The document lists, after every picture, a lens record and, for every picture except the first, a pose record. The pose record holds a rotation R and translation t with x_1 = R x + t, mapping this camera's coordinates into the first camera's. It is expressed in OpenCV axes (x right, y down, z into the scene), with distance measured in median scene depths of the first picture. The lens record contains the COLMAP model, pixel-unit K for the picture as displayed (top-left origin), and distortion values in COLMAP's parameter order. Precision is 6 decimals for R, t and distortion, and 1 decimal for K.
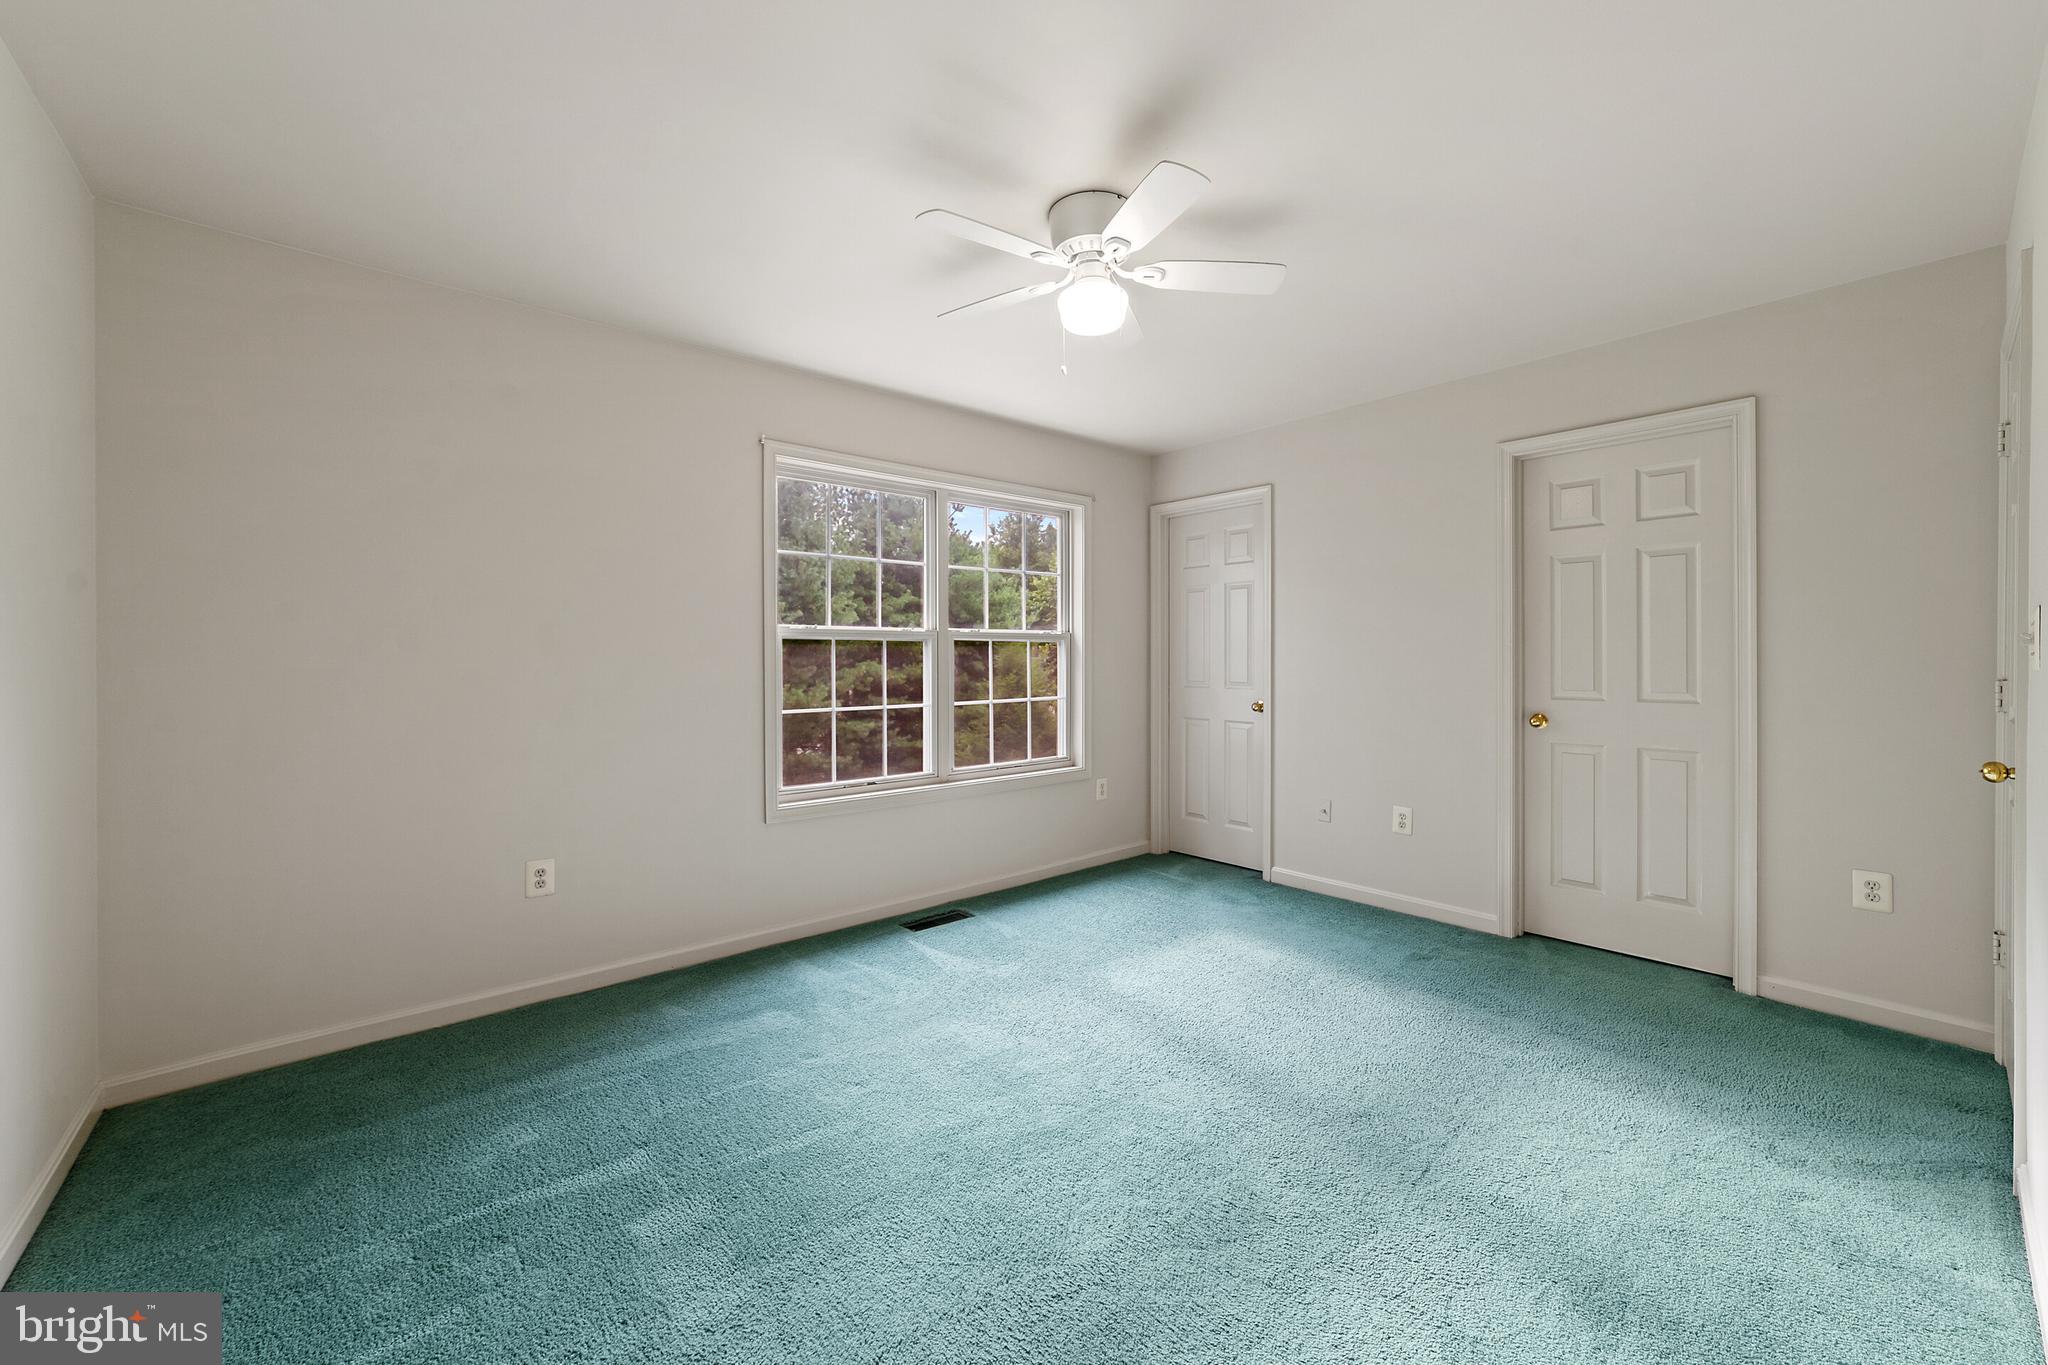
lens RADIAL K [[798.8, 0, 1023.0], [0, 798.8, 648.4], [0, 0, 1]] dist [-0.031017, 0.010877]
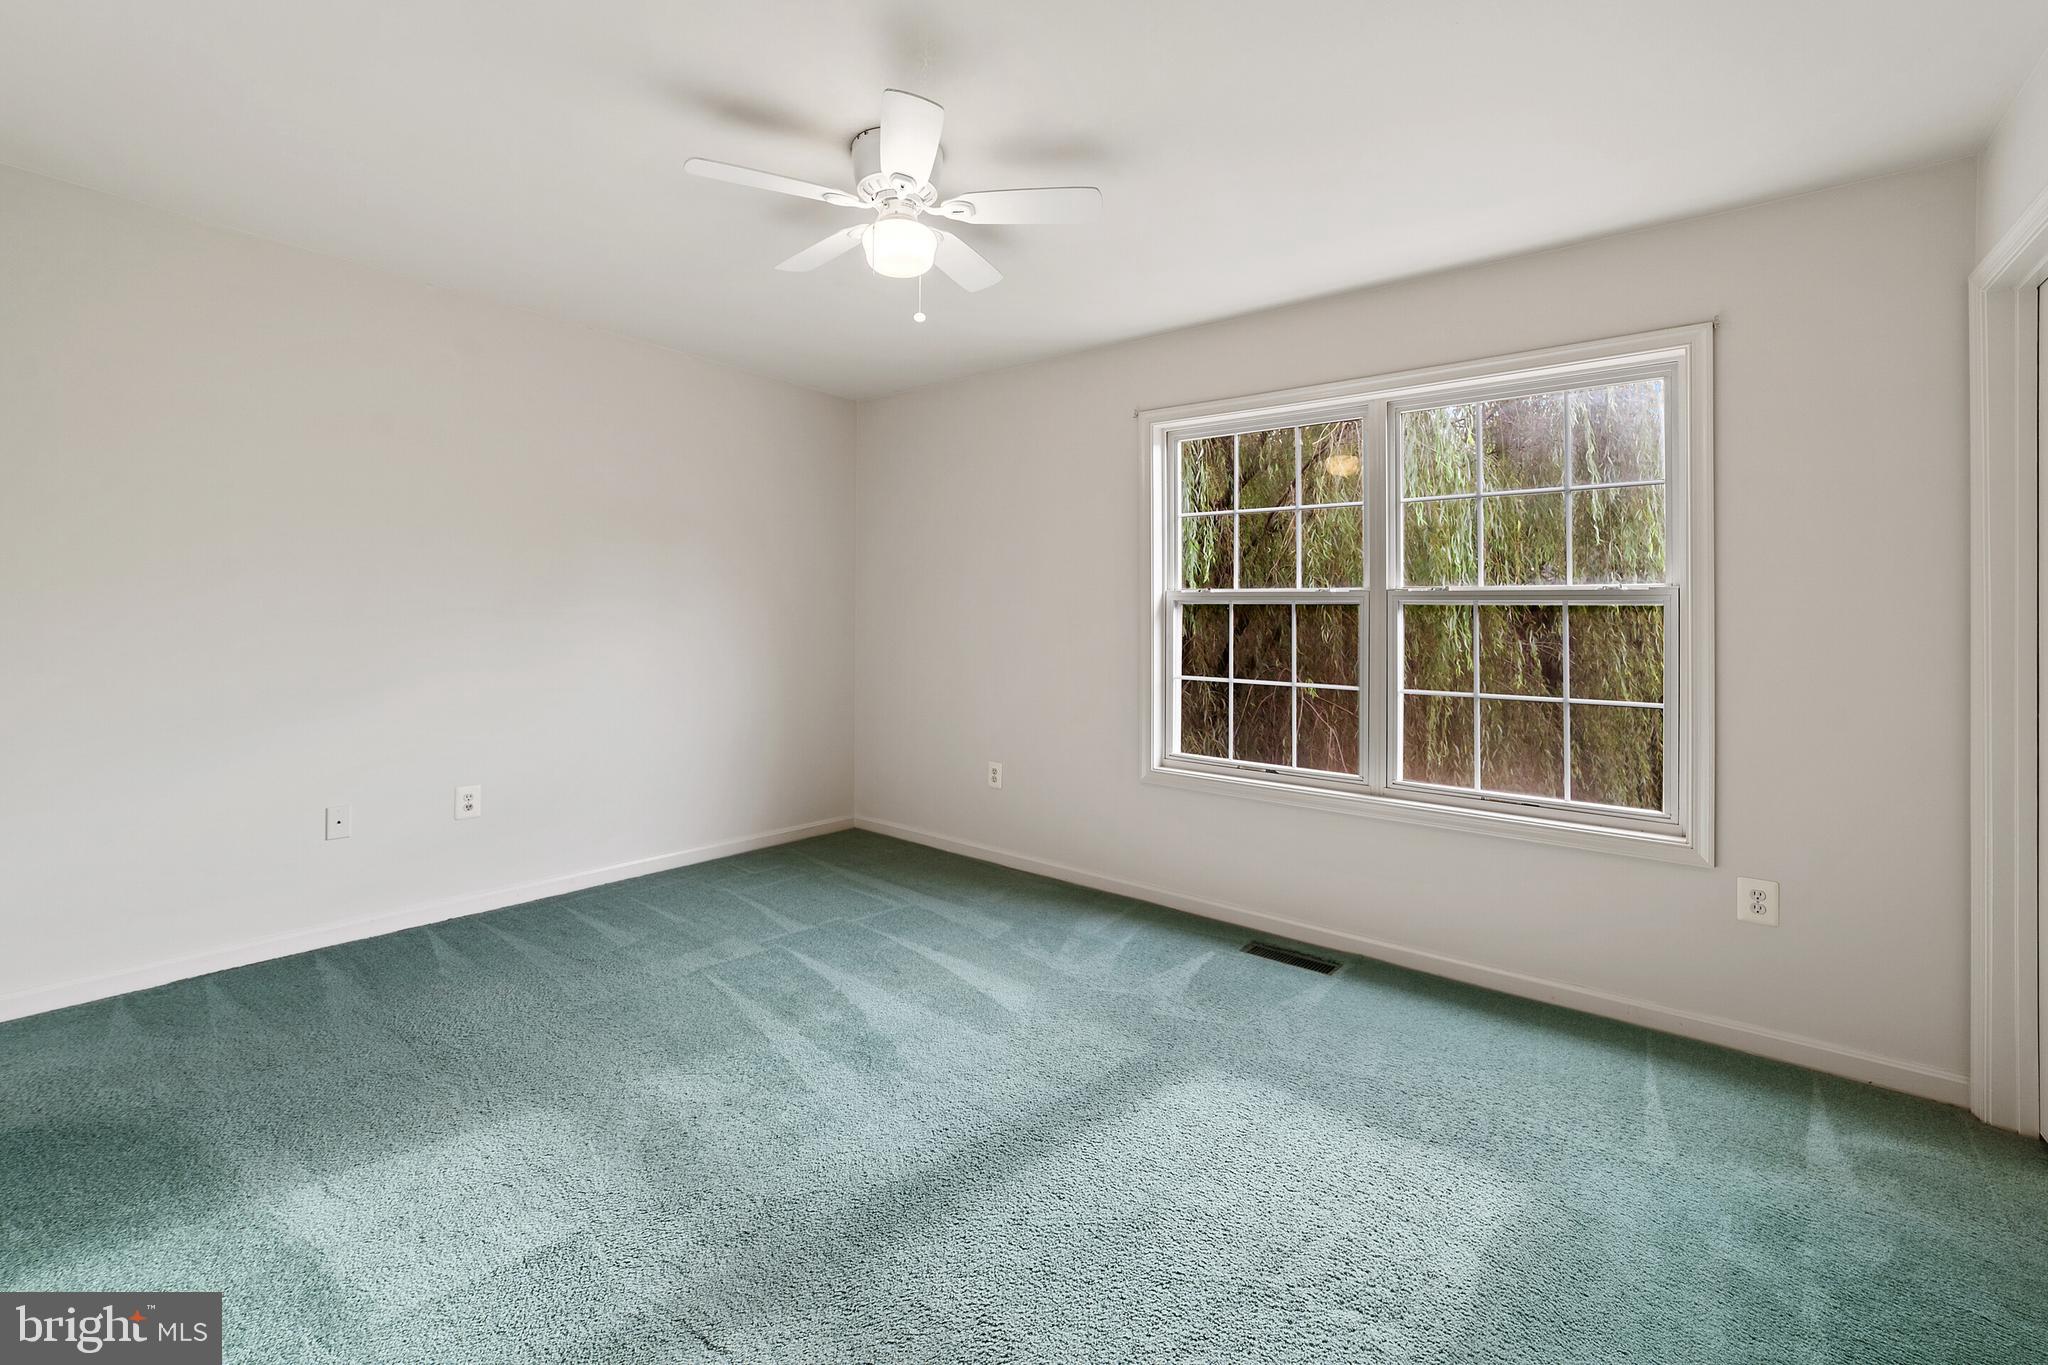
lens RADIAL K [[798.8, 0, 1023.0], [0, 798.8, 648.4], [0, 0, 1]] dist [-0.031017, 0.010877]
pose [[0.200888, 0.040465, -0.978778, 0.609418], [-0.006225, 0.999179, 0.040031, 0.005202], [0.979595, -0.001949, 0.200975, 0.588469]]
